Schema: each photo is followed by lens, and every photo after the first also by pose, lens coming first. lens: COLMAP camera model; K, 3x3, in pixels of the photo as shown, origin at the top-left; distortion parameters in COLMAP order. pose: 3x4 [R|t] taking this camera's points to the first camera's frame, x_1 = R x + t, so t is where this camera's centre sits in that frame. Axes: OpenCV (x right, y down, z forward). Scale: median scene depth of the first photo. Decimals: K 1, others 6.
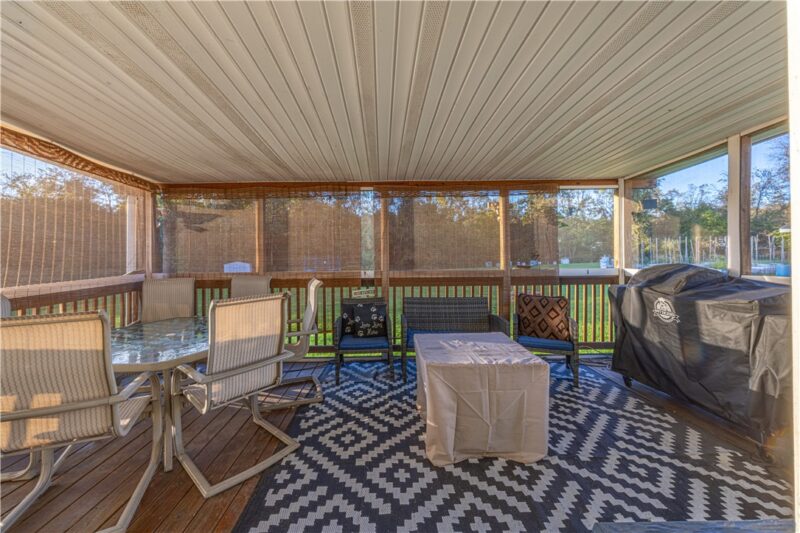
lens RADIAL K [[304.0, 0, 398.1], [0, 304.0, 268.5], [0, 0, 1]] dist [-0.000927, 0.000055]
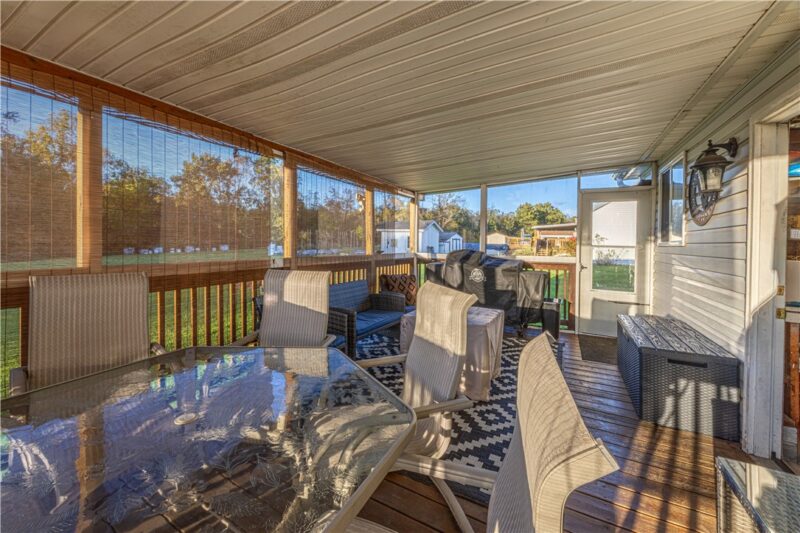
lens RADIAL K [[304.0, 0, 398.1], [0, 304.0, 268.5], [0, 0, 1]] dist [-0.000927, 0.000055]
pose [[0.515572, -0.050828, 0.855338, -0.586384], [0.013405, 0.998595, 0.051261, -0.000831], [-0.856742, -0.014963, 0.515529, 0.314418]]
